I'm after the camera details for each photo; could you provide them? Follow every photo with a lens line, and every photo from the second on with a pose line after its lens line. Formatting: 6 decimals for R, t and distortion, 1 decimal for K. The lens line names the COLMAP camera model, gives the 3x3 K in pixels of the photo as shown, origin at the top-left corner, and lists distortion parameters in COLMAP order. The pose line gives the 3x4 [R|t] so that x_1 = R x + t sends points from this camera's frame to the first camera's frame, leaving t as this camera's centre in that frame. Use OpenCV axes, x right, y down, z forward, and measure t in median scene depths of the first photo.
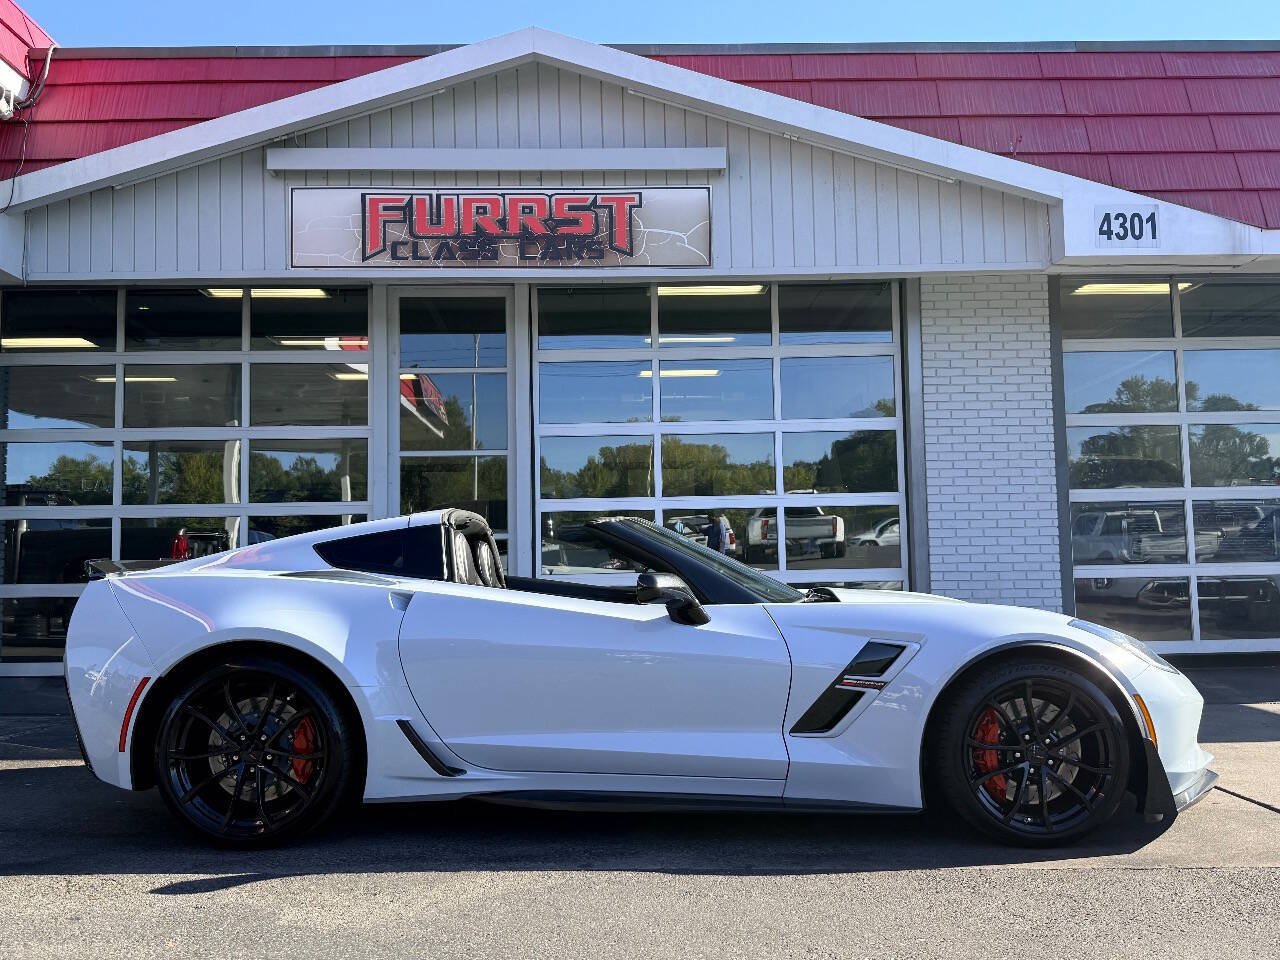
lens RADIAL K [[1109.7, 0, 672.1], [0, 1109.7, 508.2], [0, 0, 1]] dist [0.078212, -0.147545]
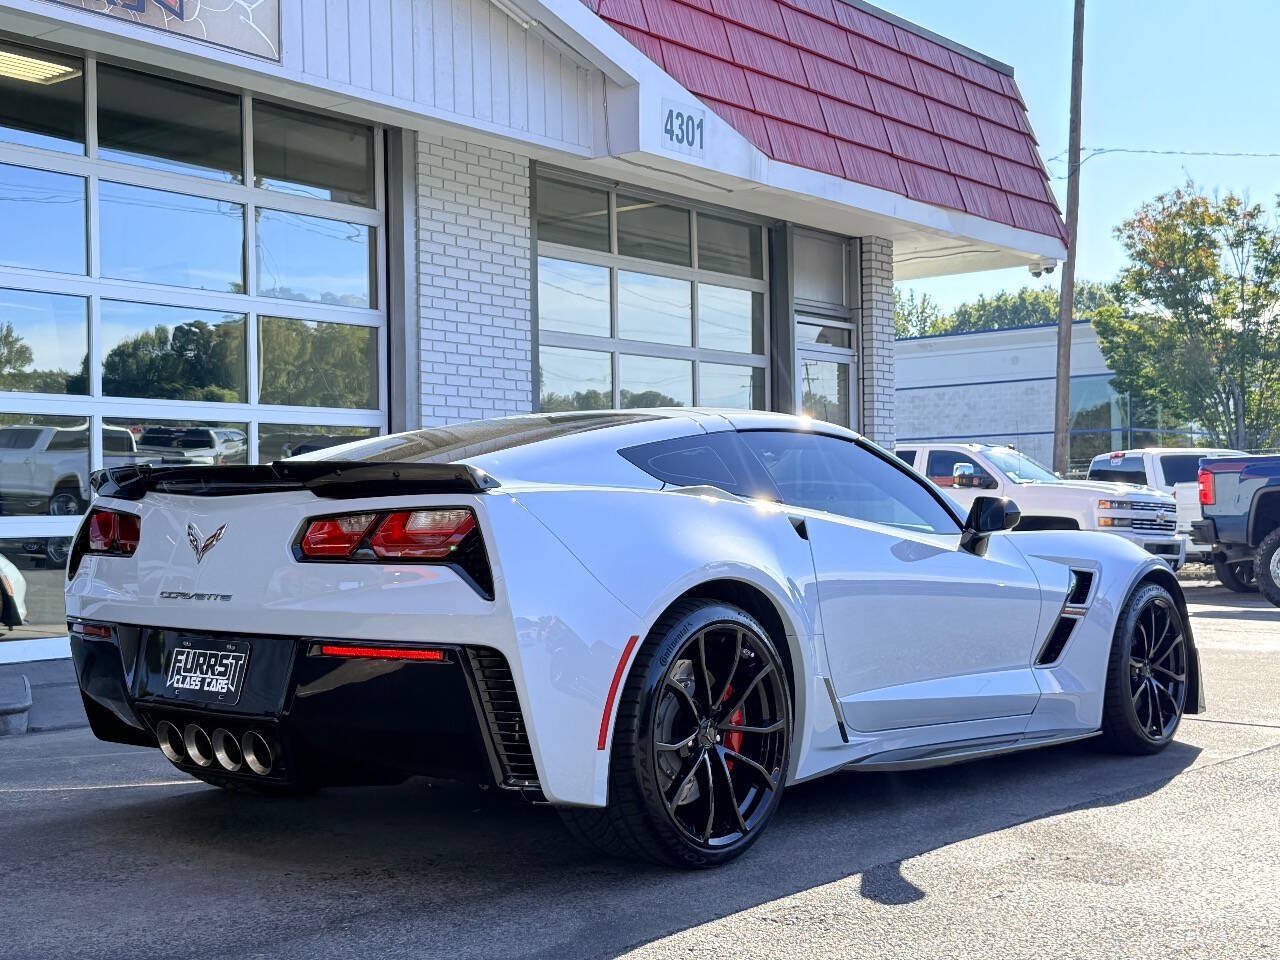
lens RADIAL K [[1618.6, 0, 640.0], [0, 1618.6, 480.0], [0, 0, 1]] dist [0.127281, -0.262118]
pose [[0.647318, 0.023923, 0.761844, -0.581090], [-0.039703, 0.999209, 0.002358, 0.025586], [-0.761185, -0.031774, 0.647756, 0.173251]]
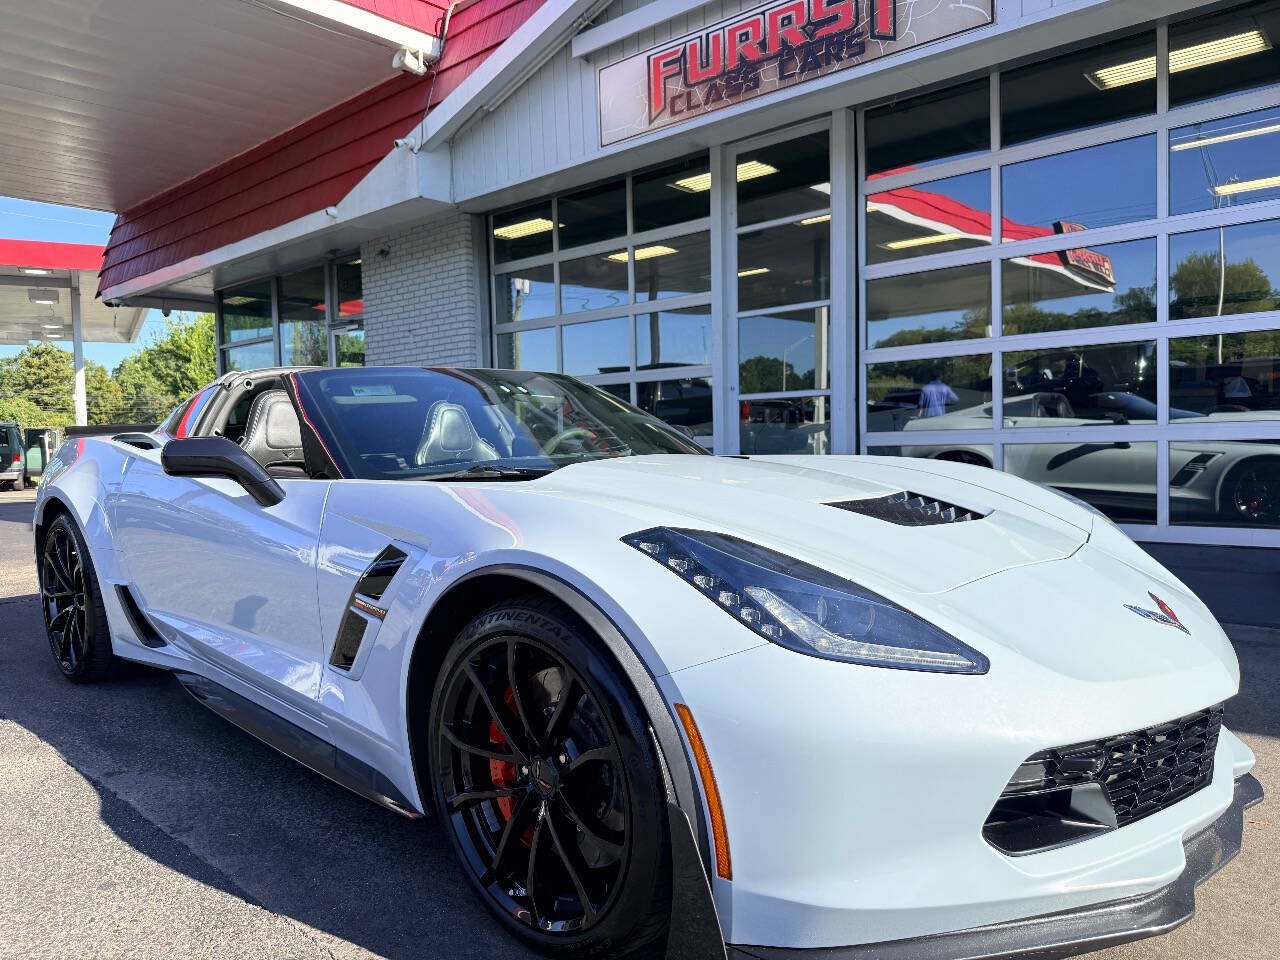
lens RADIAL K [[932.2, 0, 643.3], [0, 932.2, 495.3], [0, 0, 1]] dist [0.062427, -0.169984]
pose [[0.714766, 0.038259, -0.698316, 0.322892], [0.050961, 0.992999, 0.106565, 0.020672], [0.697504, -0.111756, 0.707812, 0.357336]]
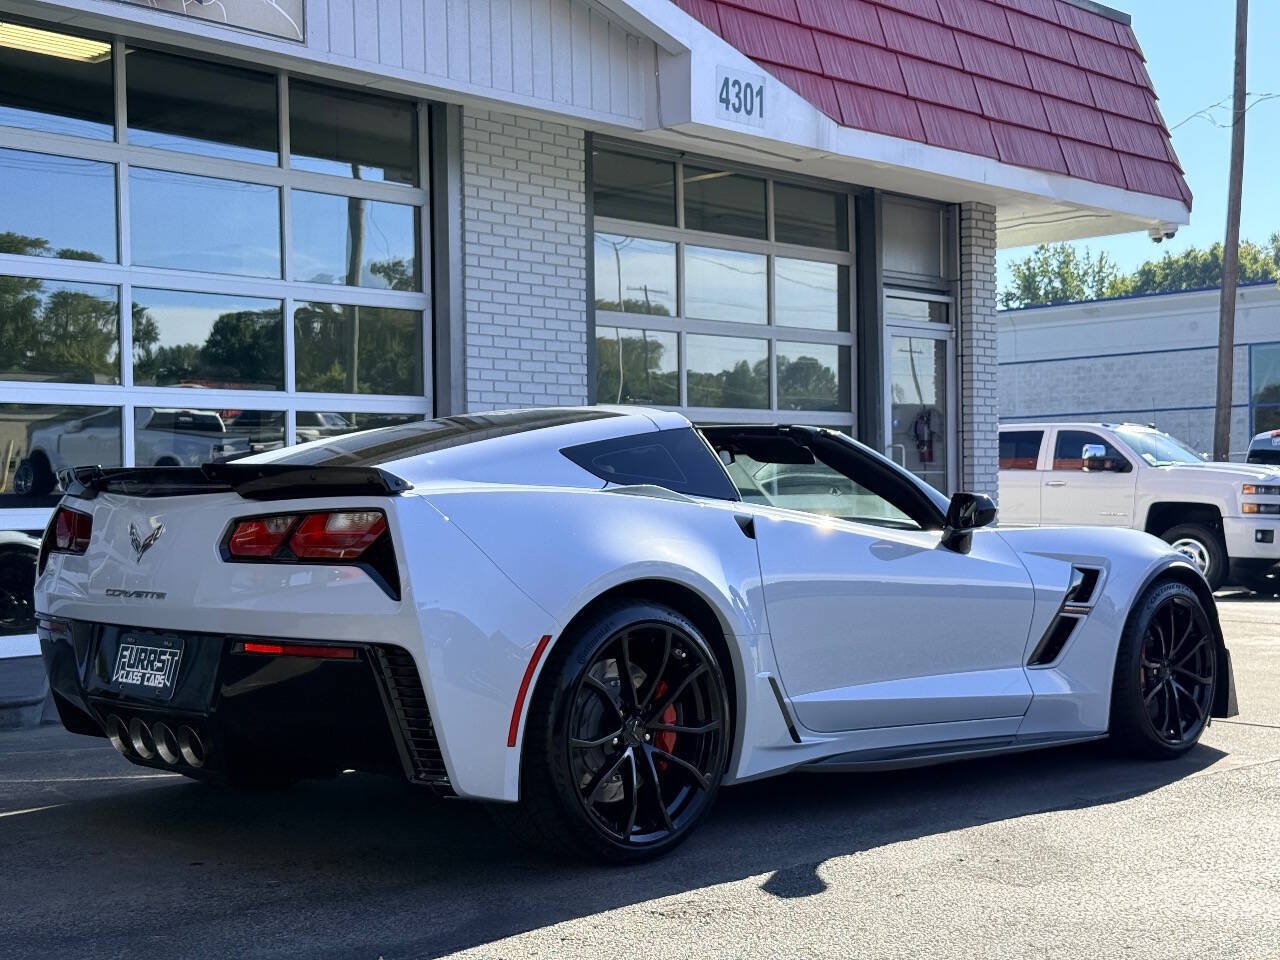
lens RADIAL K [[1761.0, 0, 639.4], [0, 1761.0, 487.5], [0, 0, 1]] dist [0.123875, -0.209936]
pose [[0.709915, 0.010913, 0.704203, -0.570315], [-0.036919, 0.999082, 0.021736, 0.016037], [-0.703319, -0.041429, 0.709666, 0.091053]]
